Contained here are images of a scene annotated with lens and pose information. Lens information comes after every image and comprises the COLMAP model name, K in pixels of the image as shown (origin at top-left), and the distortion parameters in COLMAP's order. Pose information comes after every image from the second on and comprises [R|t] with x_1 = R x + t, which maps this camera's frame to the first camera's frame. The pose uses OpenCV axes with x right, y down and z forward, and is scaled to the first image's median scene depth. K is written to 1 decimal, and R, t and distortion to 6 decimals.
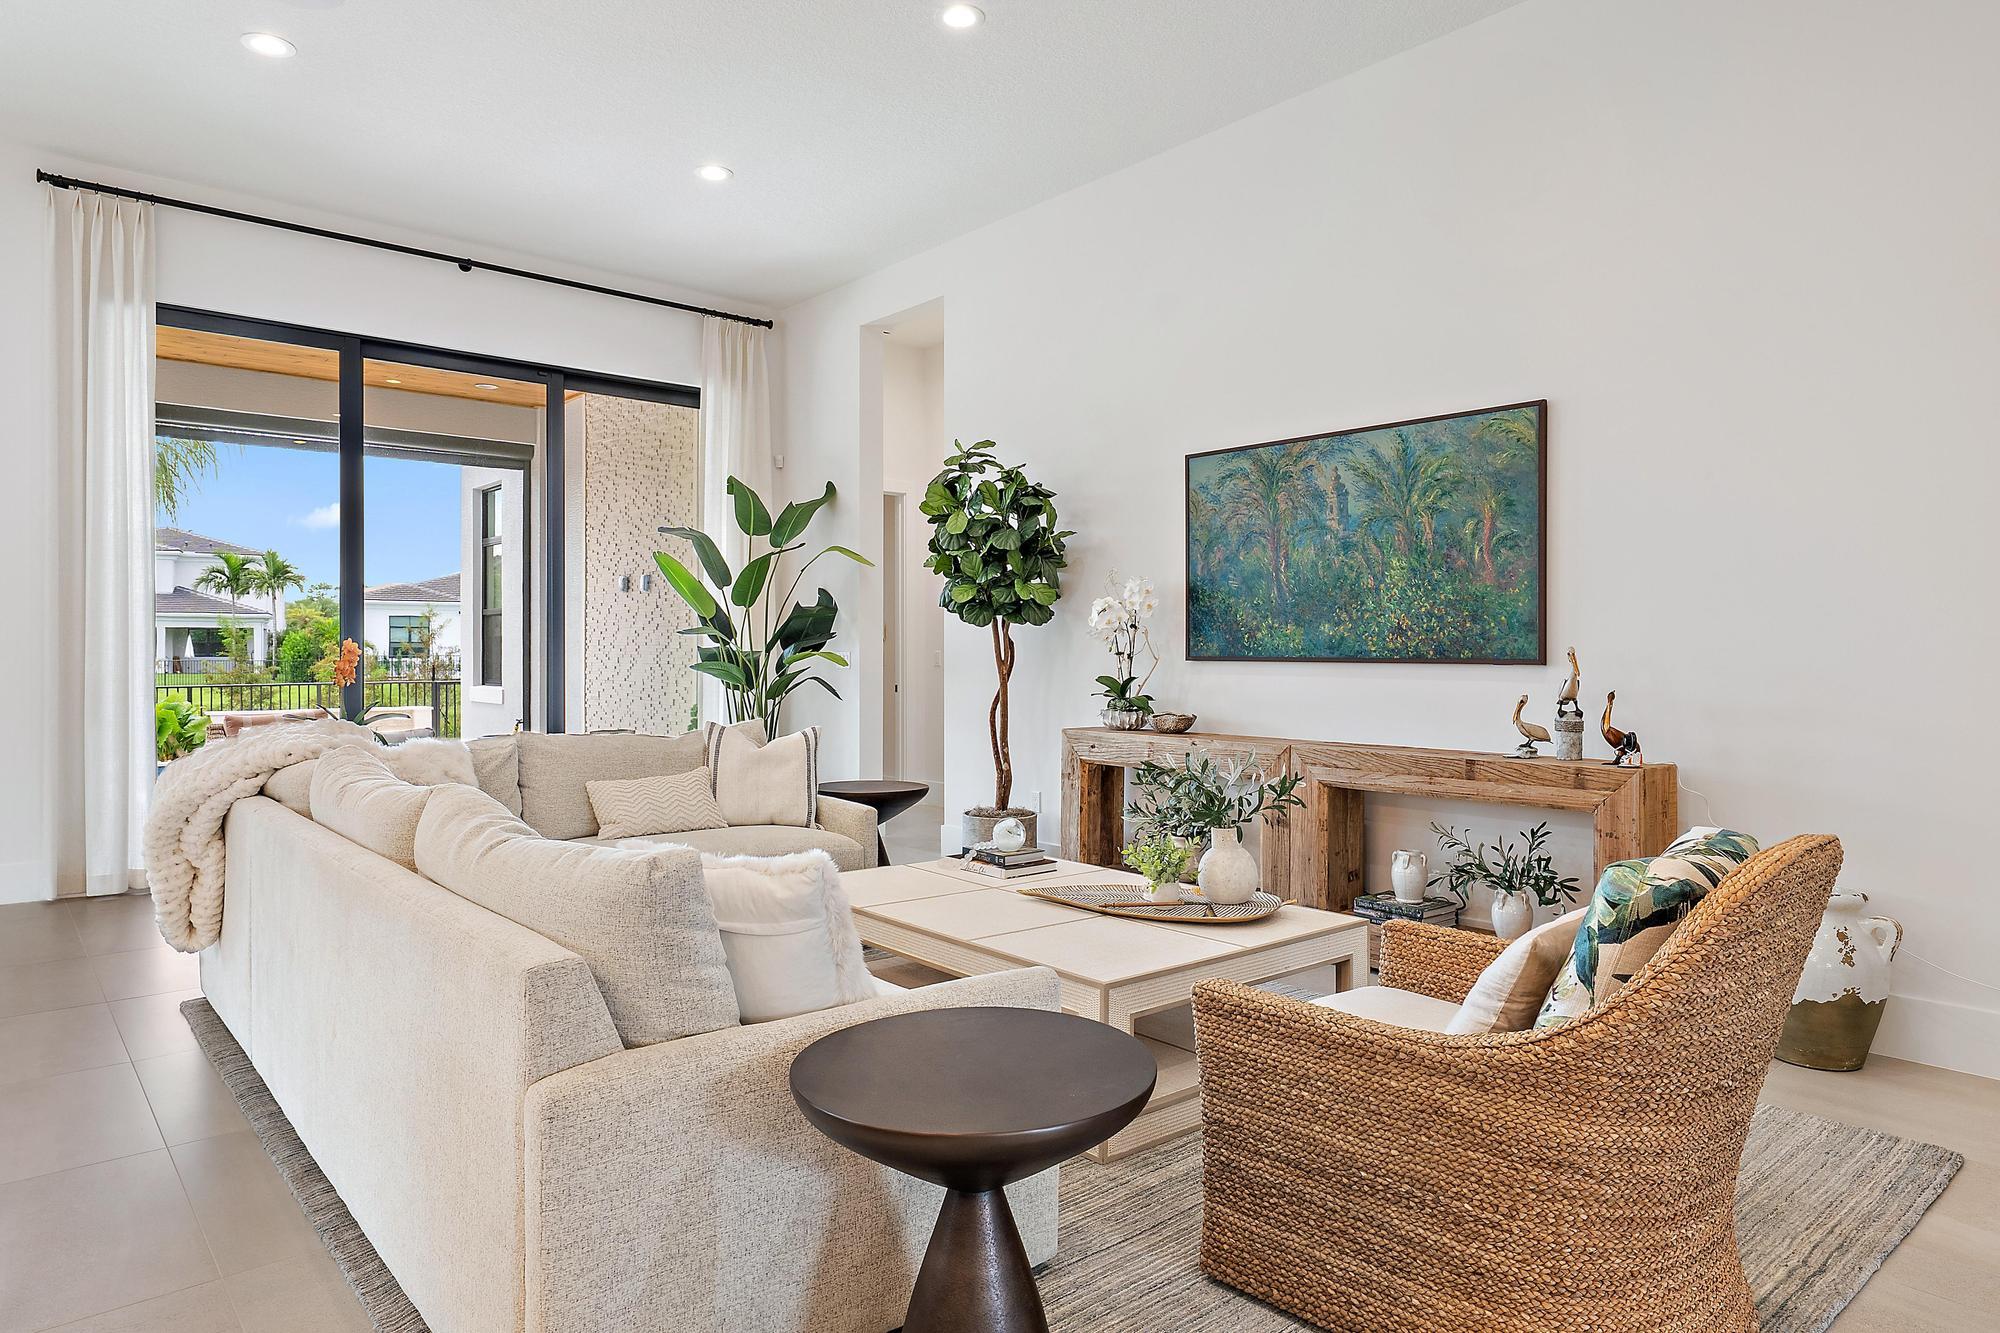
lens RADIAL K [[1155.2, 0, 1020.3], [0, 1155.2, 659.5], [0, 0, 1]] dist [-0.001806, -0.000742]
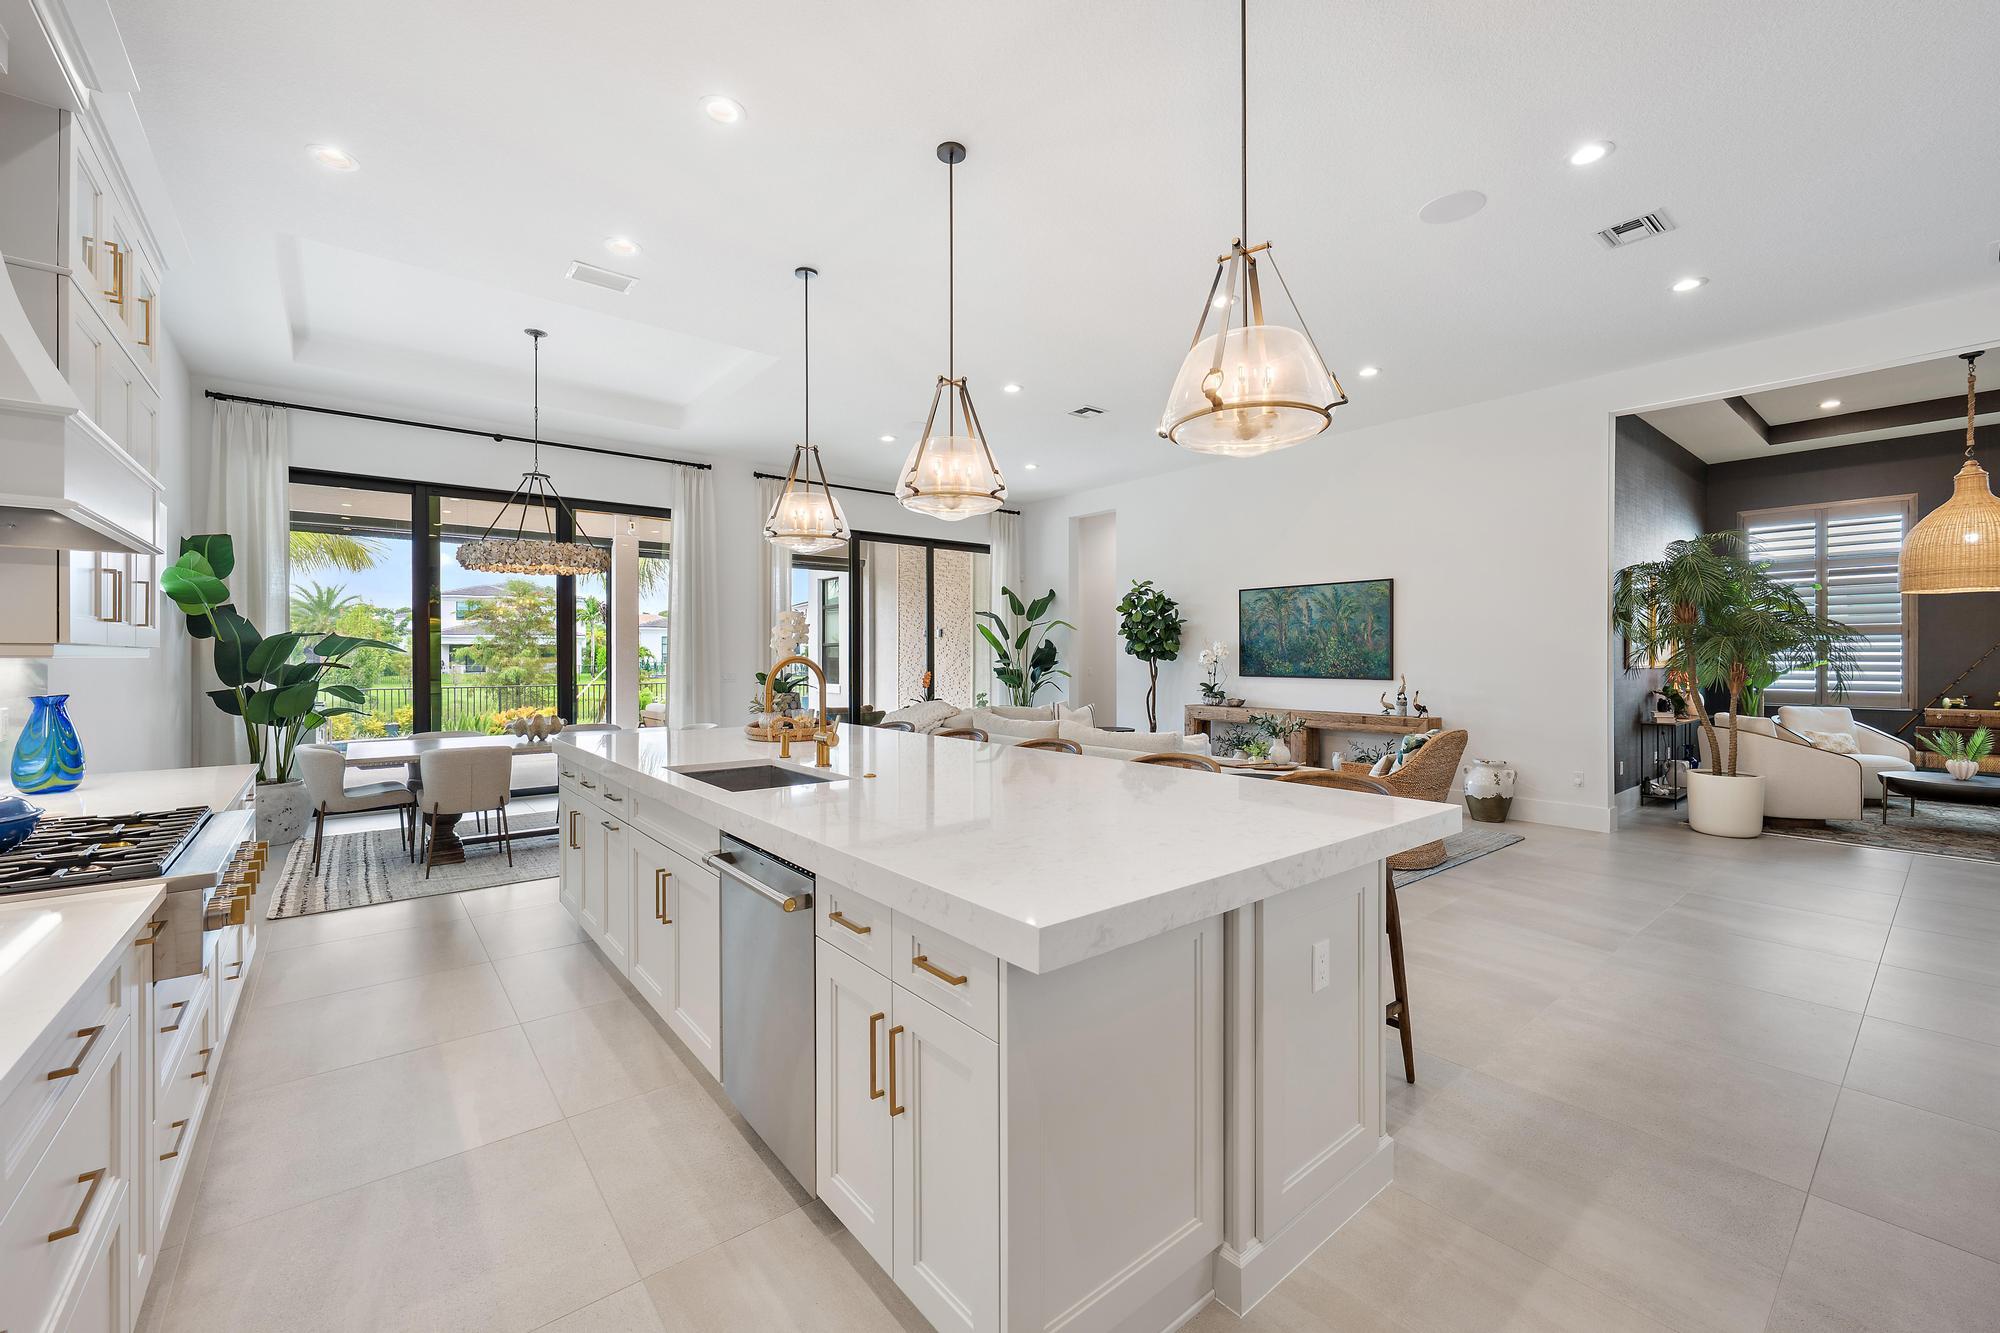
lens RADIAL K [[797.5, 0, 1004.0], [0, 797.5, 661.2], [0, 0, 1]] dist [0.001547, -0.000158]
pose [[0.999474, -0.001525, -0.032397, -0.288283], [0.001555, 0.999998, 0.000908, -0.032531], [0.032396, -0.000958, 0.999475, -0.655950]]
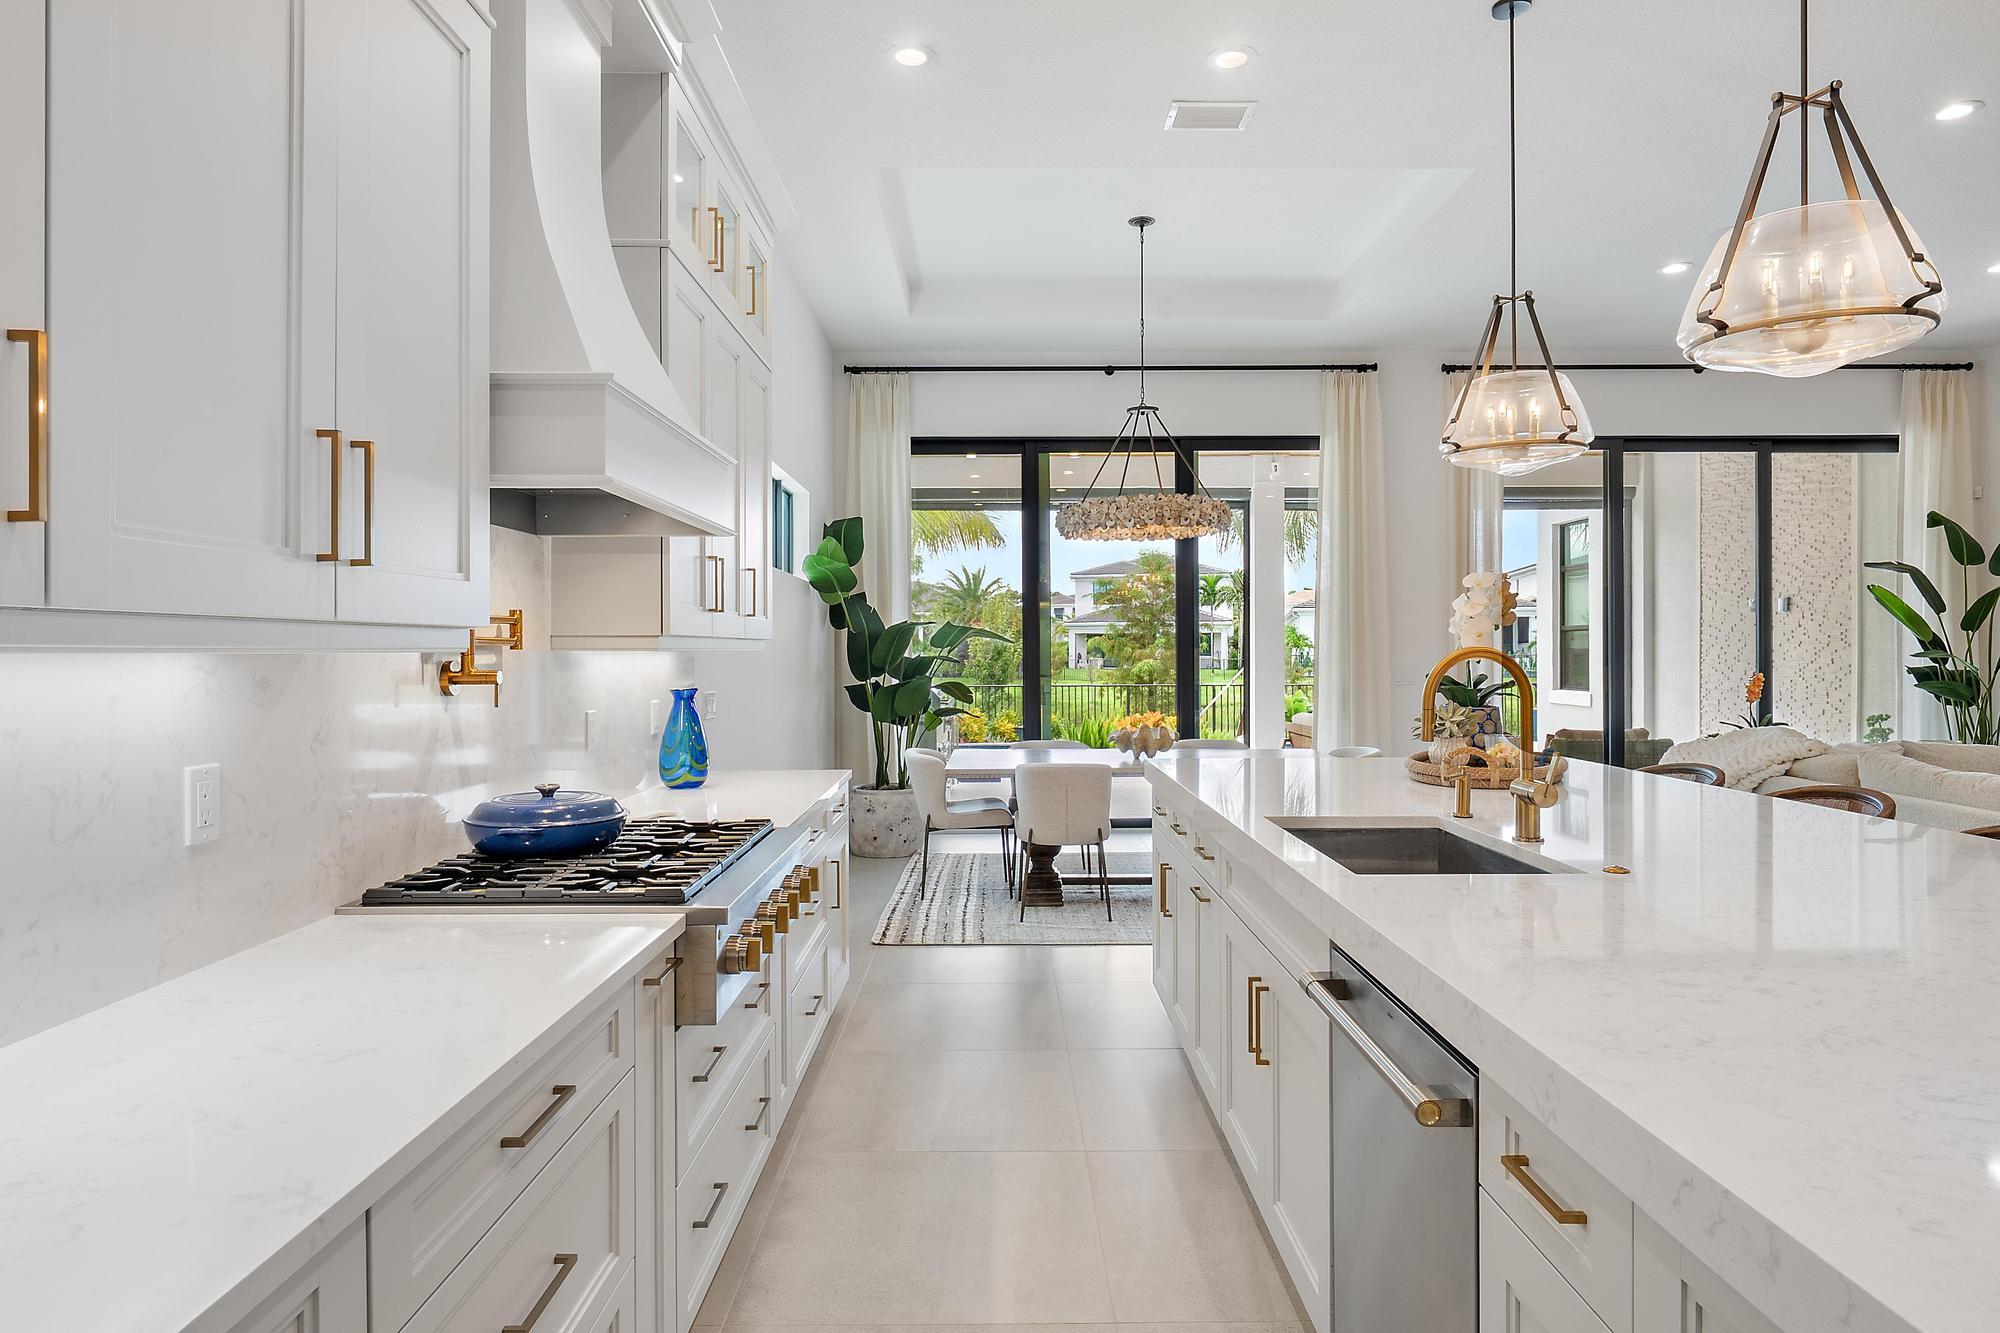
lens RADIAL K [[1155.2, 0, 998.3], [0, 1155.2, 654.3], [0, 0, 1]] dist [-0.001806, -0.000742]
pose [[0.756988, -0.000472, -0.653429, -0.292314], [0.000920, 1.000000, 0.000343, -0.032764], [0.653428, -0.000861, 0.756988, -0.594402]]
